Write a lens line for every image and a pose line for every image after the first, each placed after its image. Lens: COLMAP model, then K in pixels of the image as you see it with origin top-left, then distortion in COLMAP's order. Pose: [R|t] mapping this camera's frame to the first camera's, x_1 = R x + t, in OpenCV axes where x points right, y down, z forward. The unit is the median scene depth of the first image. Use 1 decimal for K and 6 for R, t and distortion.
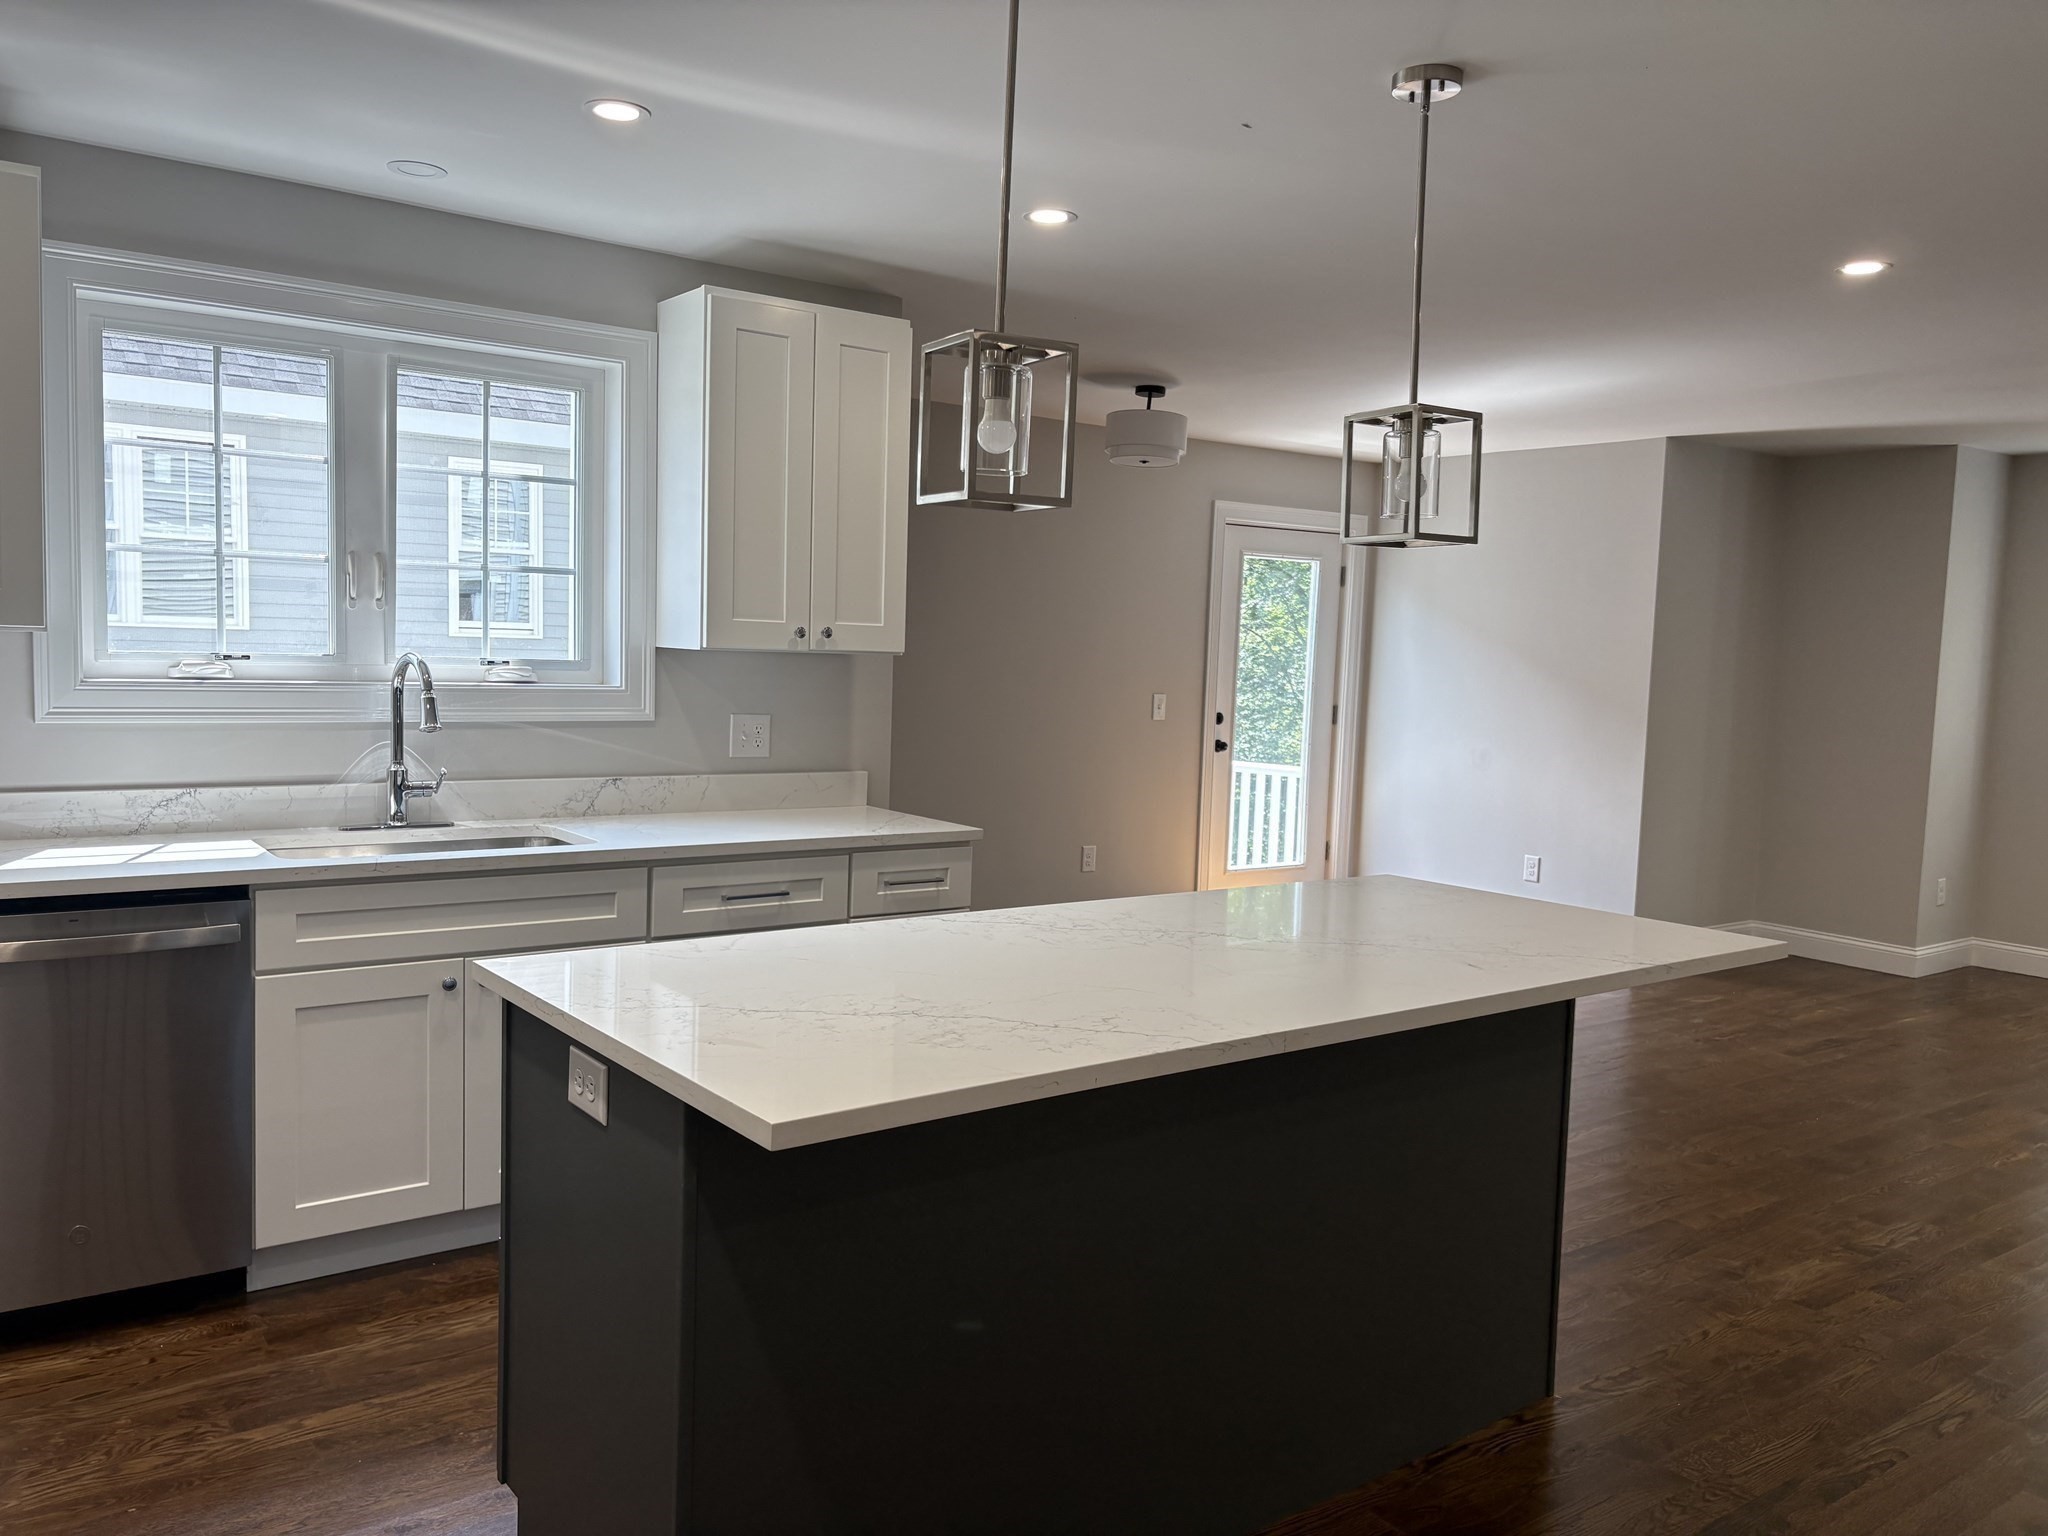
lens RADIAL K [[1555.1, 0, 1006.9], [0, 1555.1, 765.3], [0, 0, 1]] dist [0.055536, -0.048863]
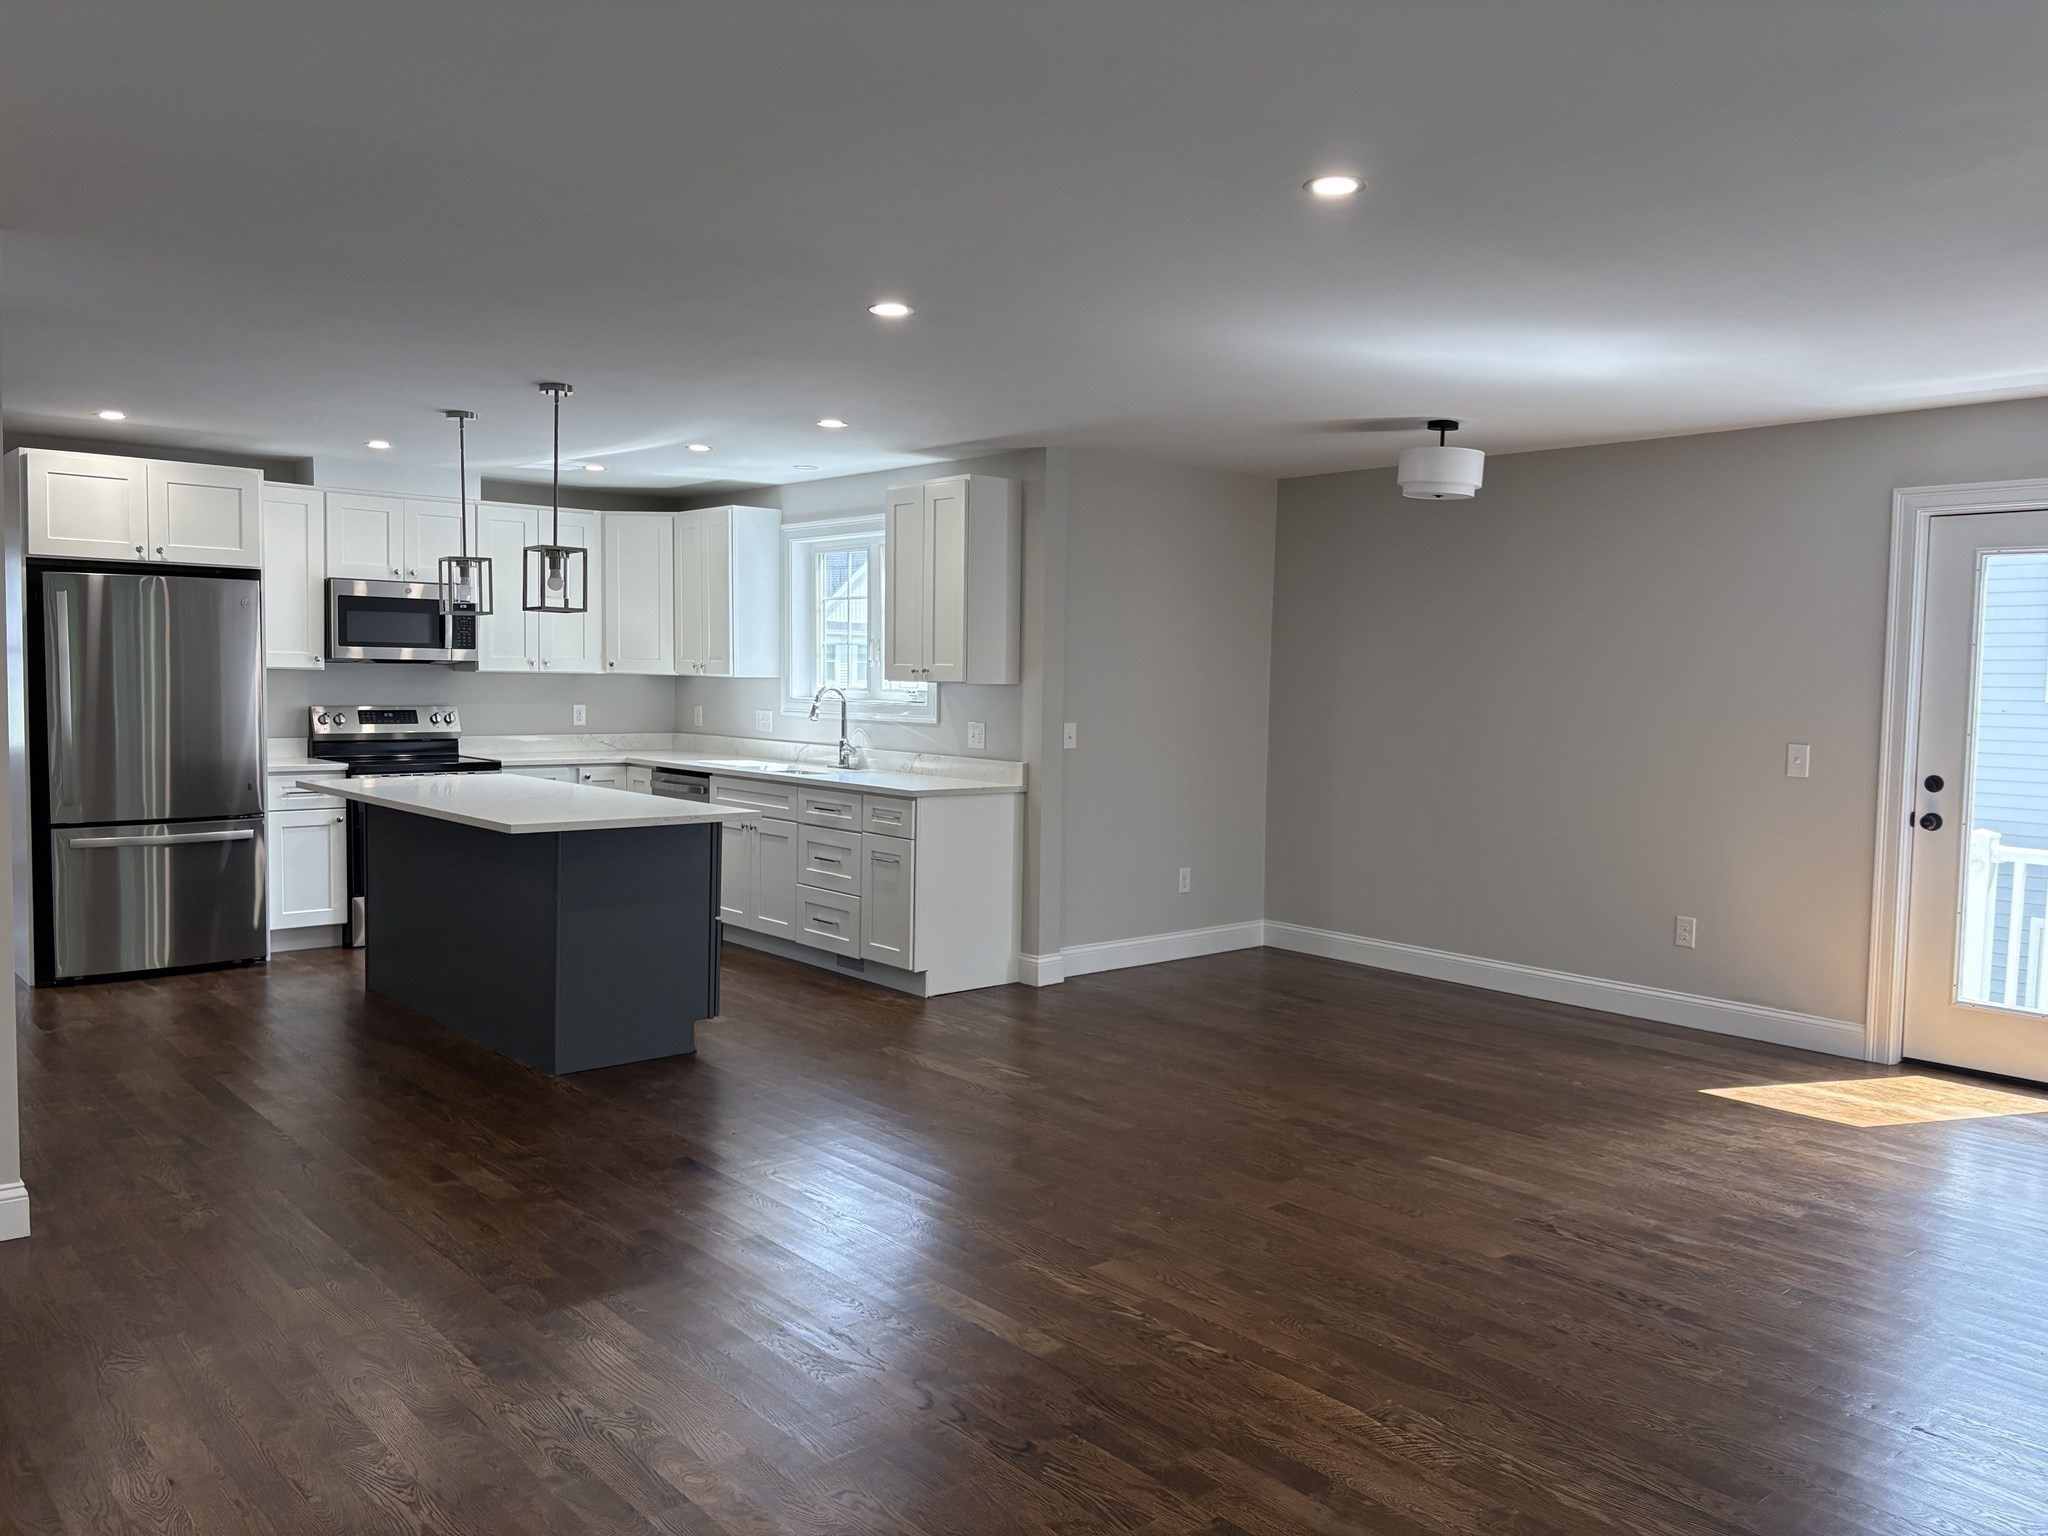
lens RADIAL K [[1555.1, 0, 1024.5], [0, 1555.1, 772.4], [0, 0, 1]] dist [0.055536, -0.048863]
pose [[0.070149, 0.035397, -0.996908, 1.070046], [-0.090727, 0.995455, 0.028961, -0.023623], [0.993402, 0.088415, 0.073042, 0.670342]]
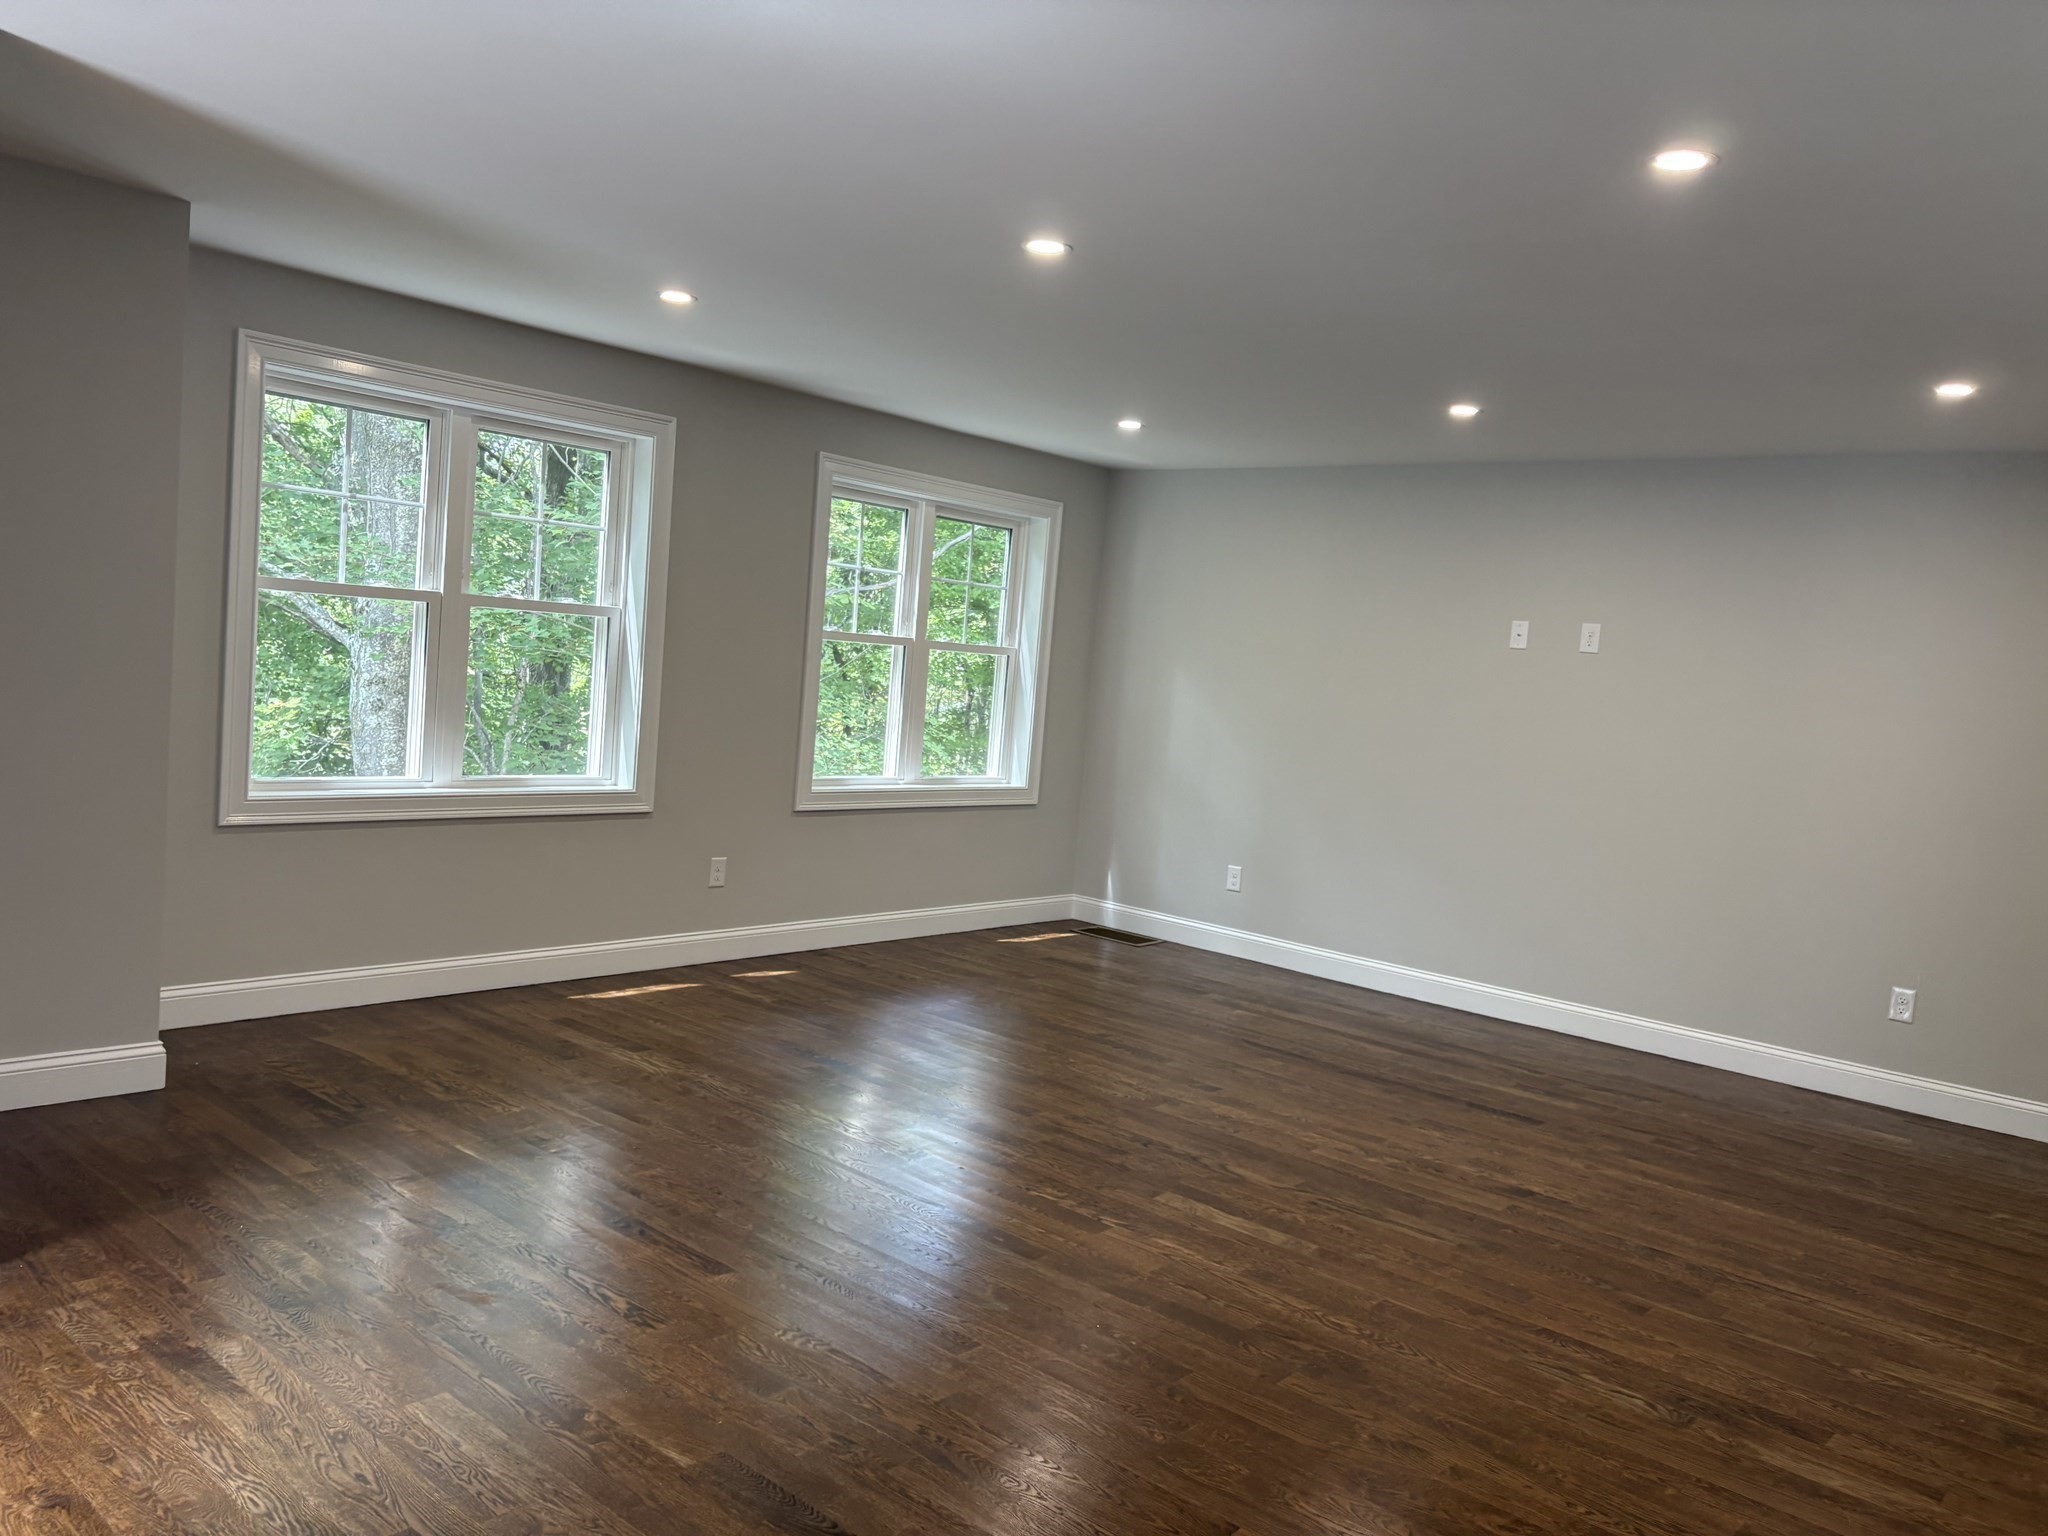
lens RADIAL K [[1555.1, 0, 1027.6], [0, 1555.1, 765.3], [0, 0, 1]] dist [0.055536, -0.048863]
pose [[-0.212575, -0.121877, 0.969514, -0.086740], [-0.012171, 0.992444, 0.122091, -0.080853], [-0.977069, 0.014154, -0.212452, 0.936862]]
